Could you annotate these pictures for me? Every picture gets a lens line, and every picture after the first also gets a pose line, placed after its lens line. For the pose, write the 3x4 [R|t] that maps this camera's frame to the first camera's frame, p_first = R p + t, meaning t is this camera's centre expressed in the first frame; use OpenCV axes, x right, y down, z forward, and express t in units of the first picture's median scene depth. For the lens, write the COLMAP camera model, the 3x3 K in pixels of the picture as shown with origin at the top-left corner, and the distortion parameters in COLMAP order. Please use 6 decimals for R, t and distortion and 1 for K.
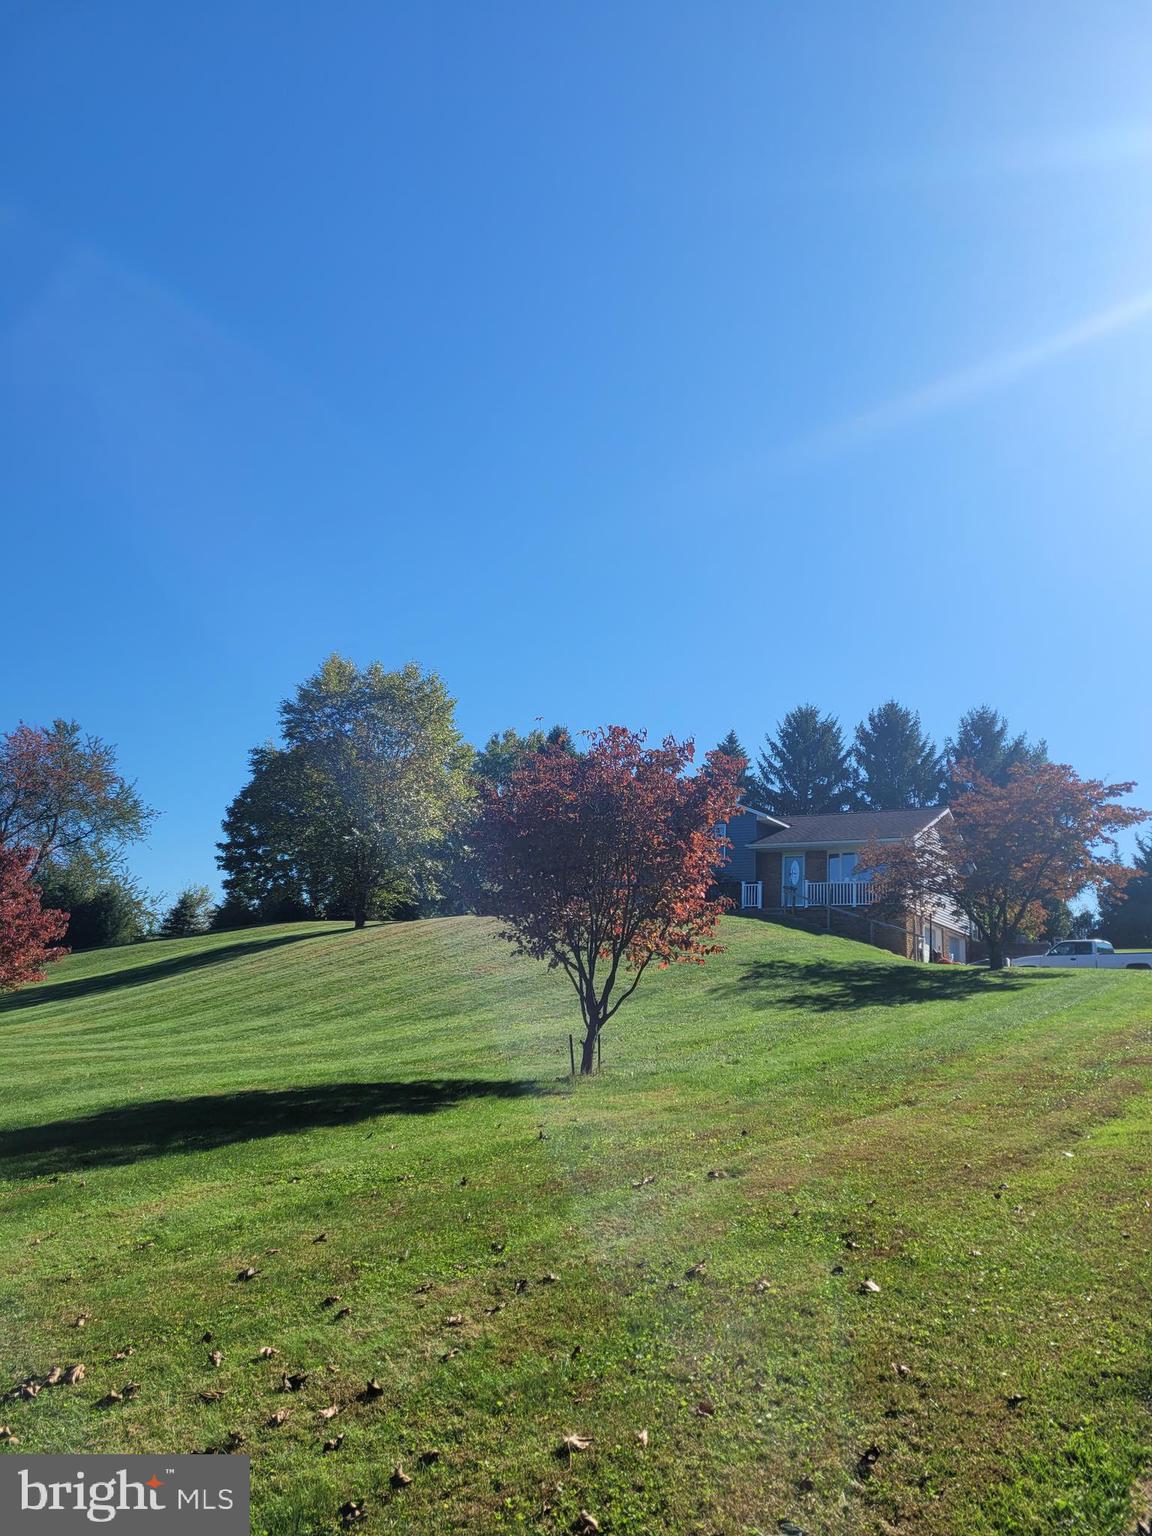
lens RADIAL K [[1173.3, 0, 609.4], [0, 1173.3, 753.6], [0, 0, 1]] dist [0.083451, -0.068406]
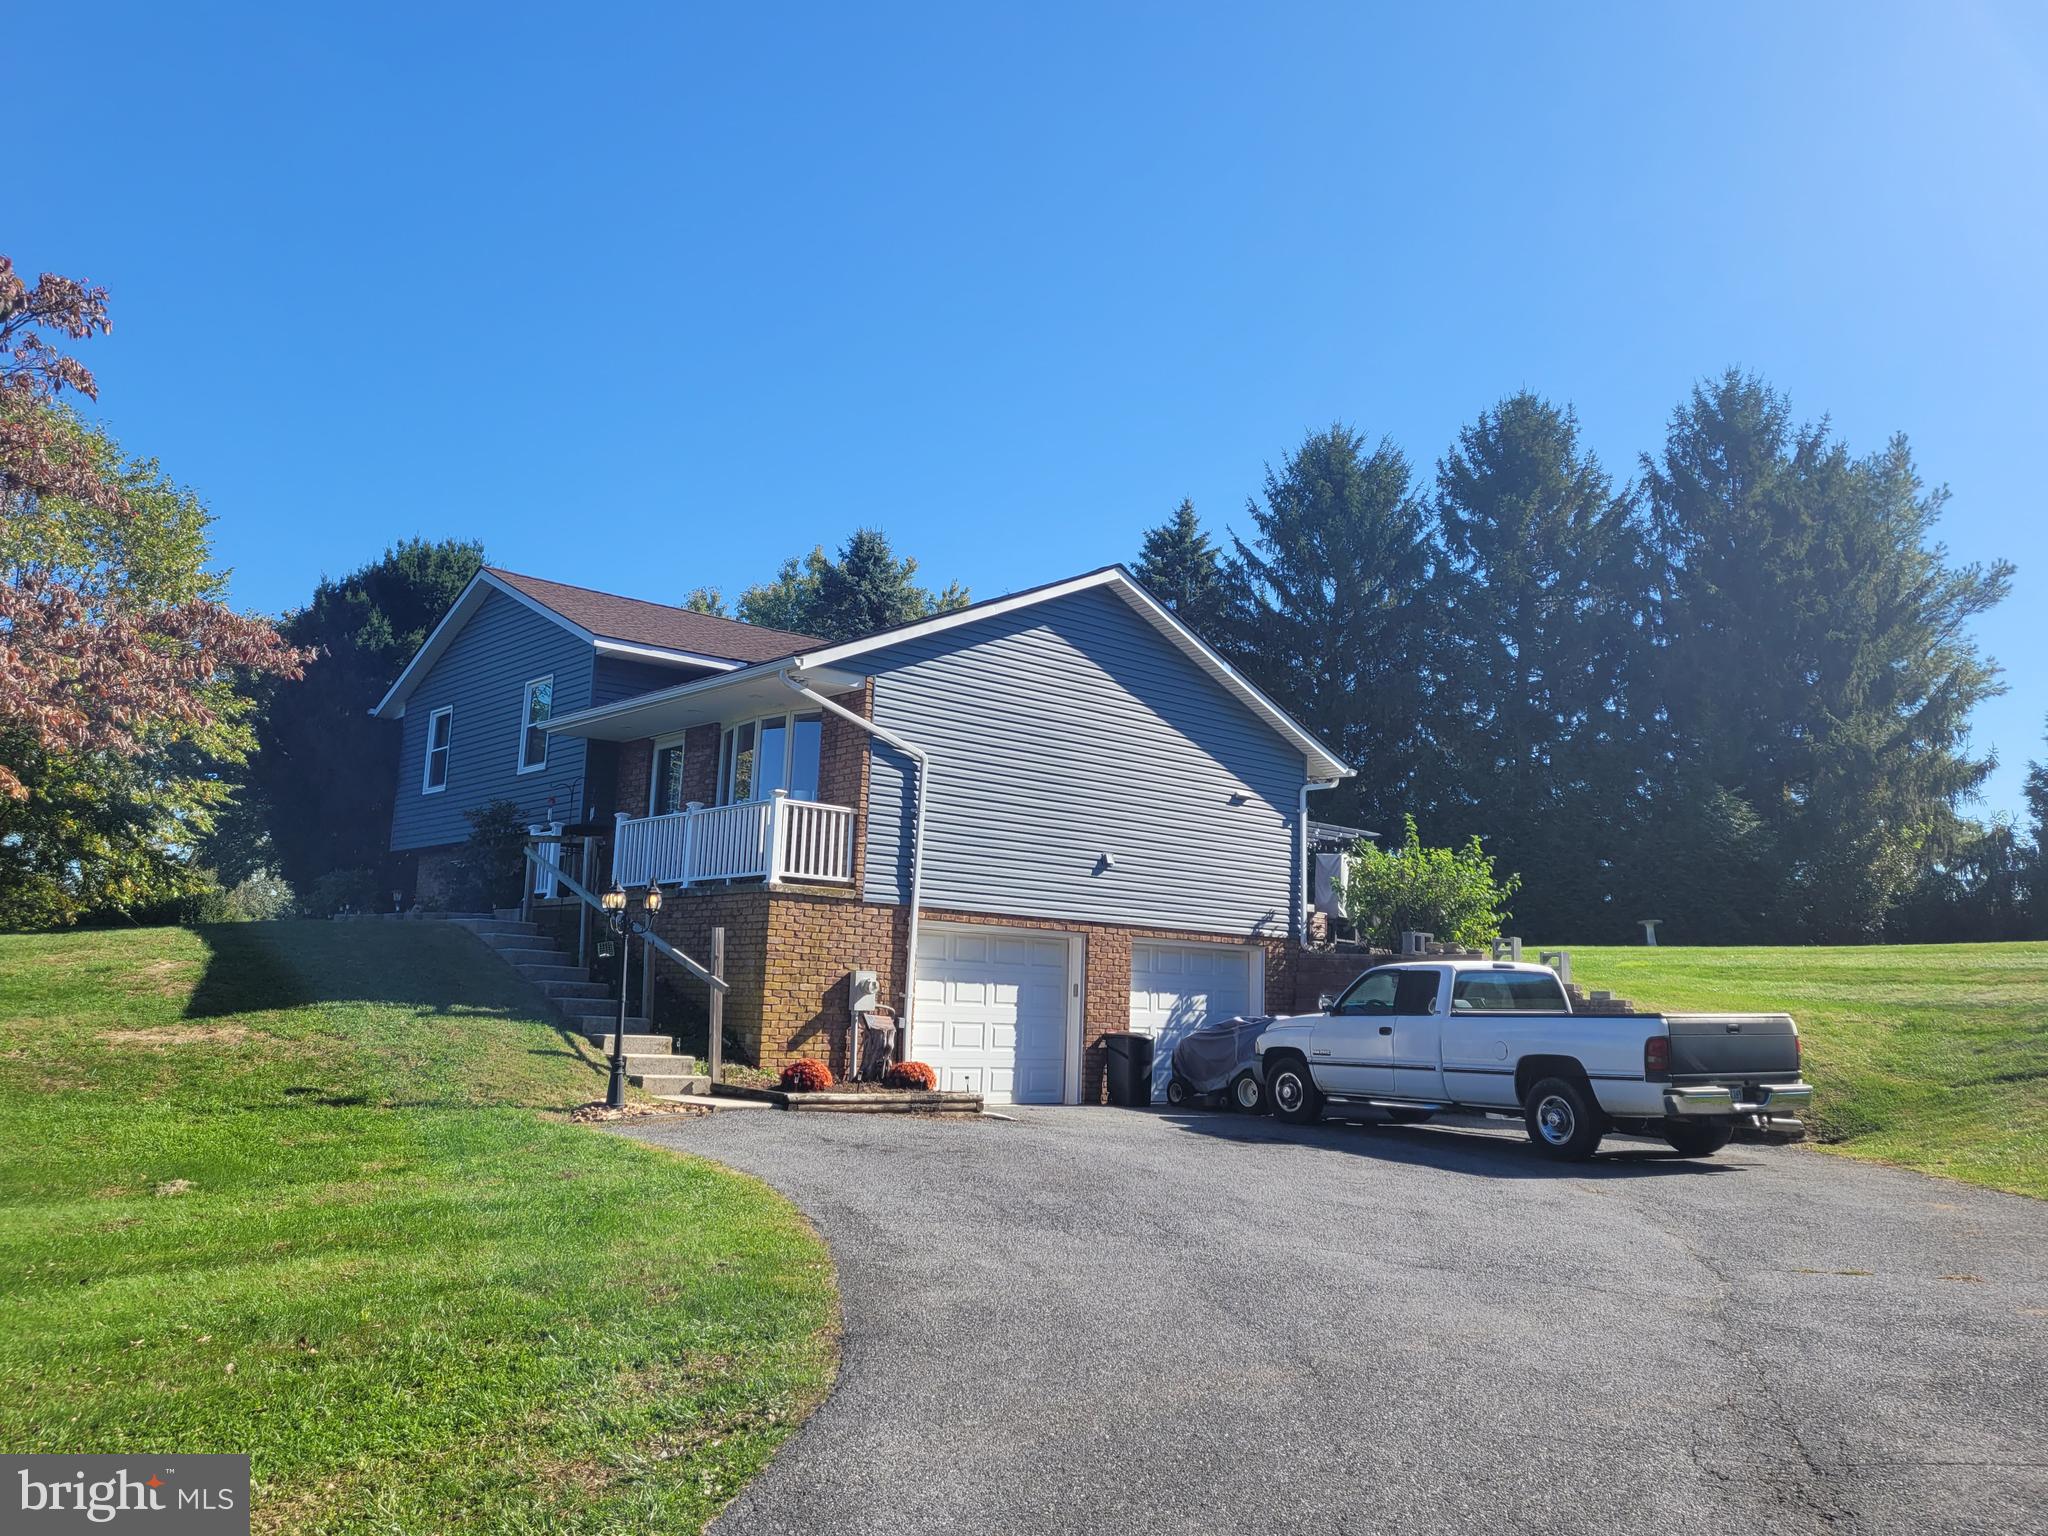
lens RADIAL K [[1564.4, 0, 1002.7], [0, 1564.4, 741.3], [0, 0, 1]] dist [0.083451, -0.068406]
pose [[0.944960, -0.070017, -0.319606, 0.470634], [0.090004, 0.994775, 0.048181, 0.084186], [0.314563, -0.074295, 0.946325, 0.681230]]
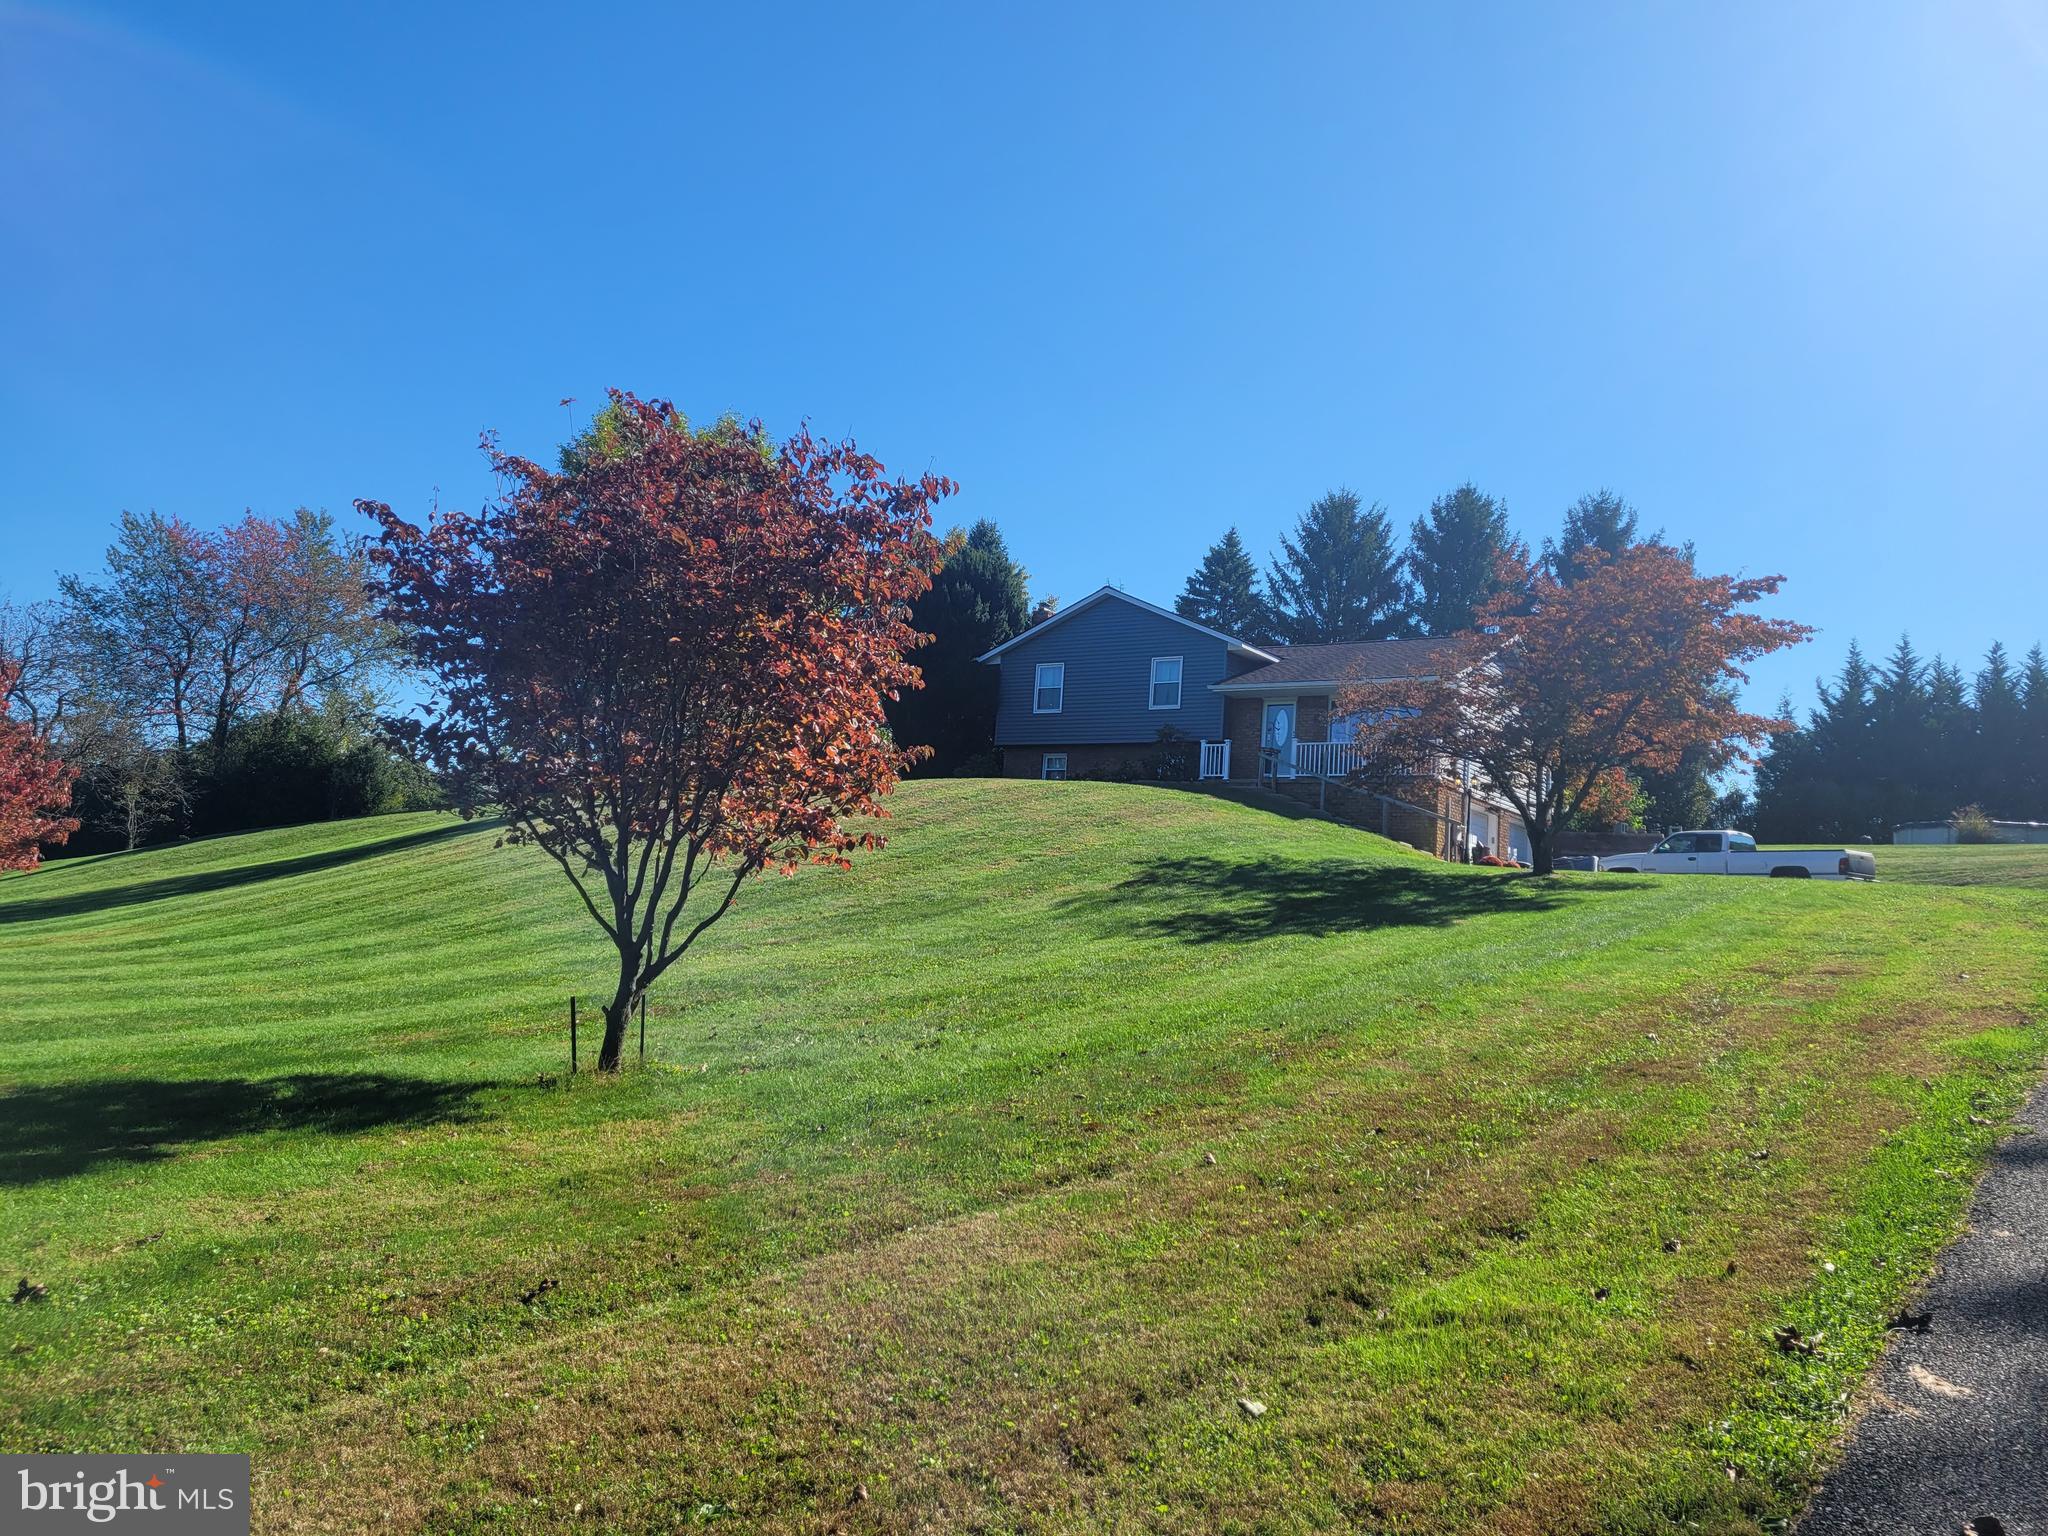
lens RADIAL K [[1564.4, 0, 1029.2], [0, 1564.4, 733.7], [0, 0, 1]] dist [0.083451, -0.068406]
pose [[0.998413, 0.011250, -0.055184, 0.073741], [-0.005672, 0.994949, 0.100221, 0.017853], [0.056033, -0.099749, 0.993434, 0.115567]]
